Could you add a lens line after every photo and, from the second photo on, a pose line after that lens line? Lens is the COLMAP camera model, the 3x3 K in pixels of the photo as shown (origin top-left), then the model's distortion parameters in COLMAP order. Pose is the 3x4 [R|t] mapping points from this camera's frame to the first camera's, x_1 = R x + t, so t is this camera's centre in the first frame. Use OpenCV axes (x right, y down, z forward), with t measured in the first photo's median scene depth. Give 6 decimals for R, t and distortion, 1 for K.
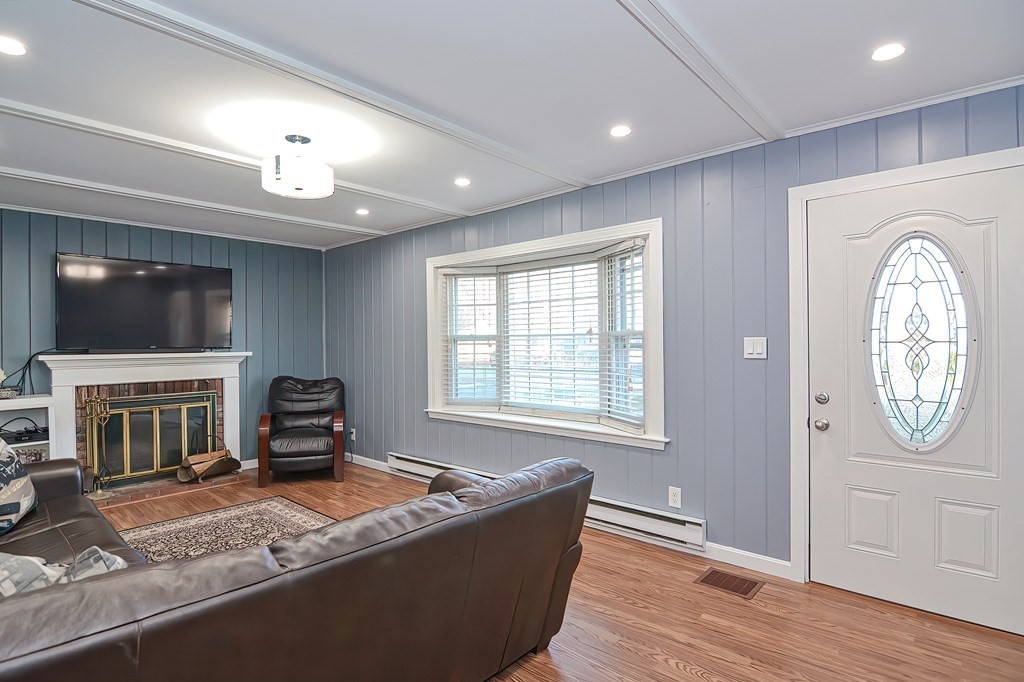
lens RADIAL K [[513.1, 0, 503.9], [0, 513.1, 344.4], [0, 0, 1]] dist [-0.018176, -0.000630]
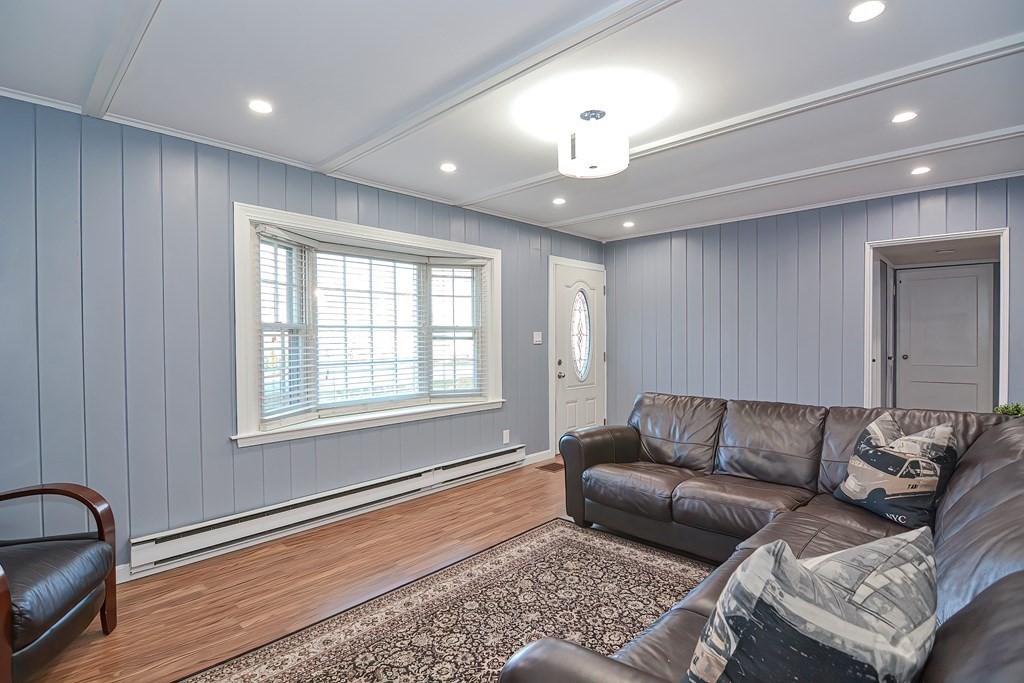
lens RADIAL K [[492.1, 0, 512.0], [0, 492.1, 341.5], [0, 0, 1]] dist [-0.039260, -0.000082]
pose [[0.017847, 0.000878, 0.999840, -0.824241], [0.010135, 0.999948, -0.001059, 0.013372], [-0.999789, 0.010152, 0.017837, 0.701117]]
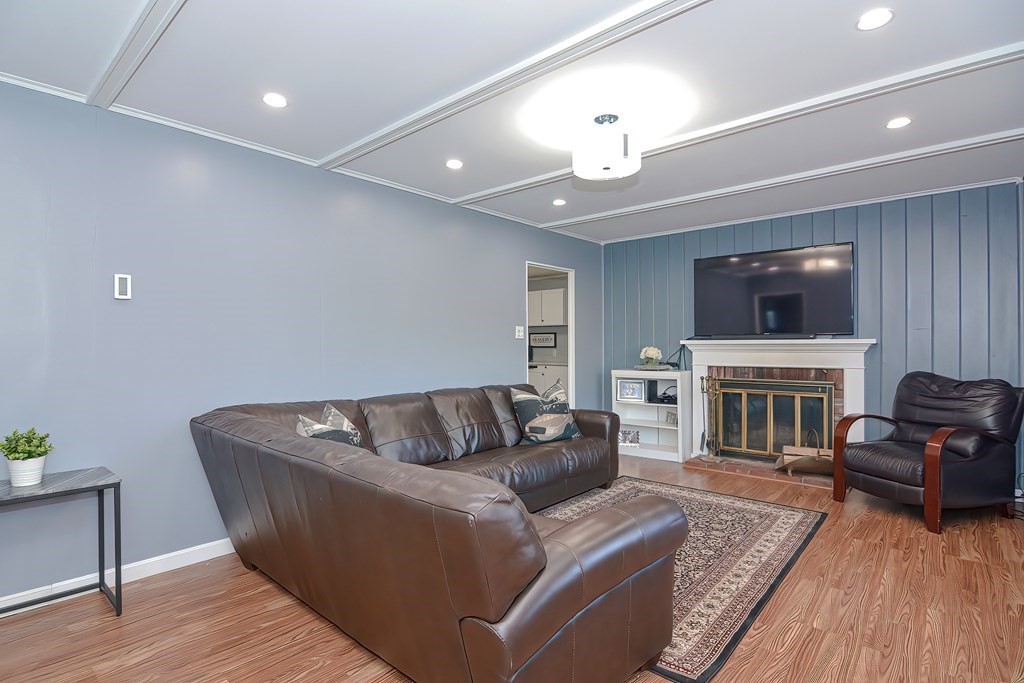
lens RADIAL K [[513.1, 0, 503.9], [0, 513.1, 344.9], [0, 0, 1]] dist [-0.018176, -0.000630]
pose [[0.006149, 0.010878, -0.999922, 0.373402], [0.003219, 0.999935, 0.010898, 0.016125], [0.999976, -0.003285, 0.006114, 0.484589]]
